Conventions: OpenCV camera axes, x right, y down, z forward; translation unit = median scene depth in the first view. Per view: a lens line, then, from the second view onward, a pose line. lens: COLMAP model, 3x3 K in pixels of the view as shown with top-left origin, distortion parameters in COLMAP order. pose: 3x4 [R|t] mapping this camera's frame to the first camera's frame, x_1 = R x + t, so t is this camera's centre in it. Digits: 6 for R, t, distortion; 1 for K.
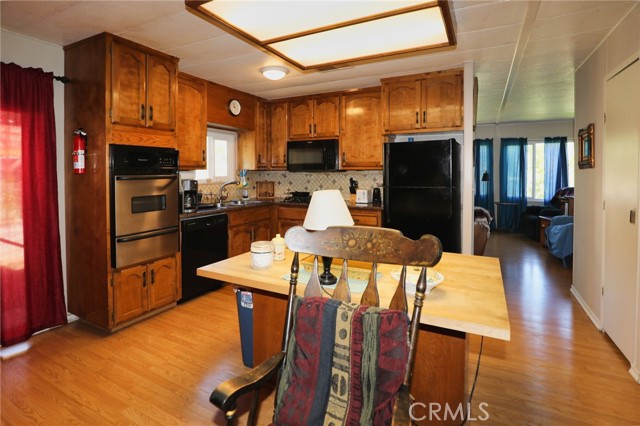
lens RADIAL K [[323.5, 0, 320.6], [0, 323.5, 177.5], [0, 0, 1]] dist [-0.019538, -0.000127]
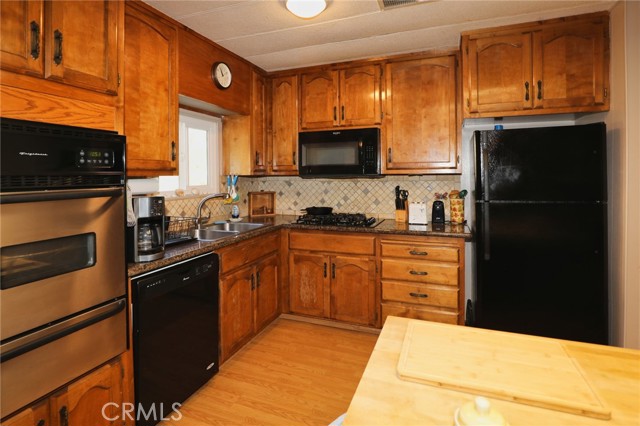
lens RADIAL K [[328.7, 0, 317.9], [0, 328.7, 177.8], [0, 0, 1]] dist [-0.020842, -0.000562]
pose [[0.994604, -0.006650, 0.103531, -0.147537], [0.007877, 0.999903, -0.011447, -0.010442], [-0.103445, 0.012201, 0.994560, 0.348967]]
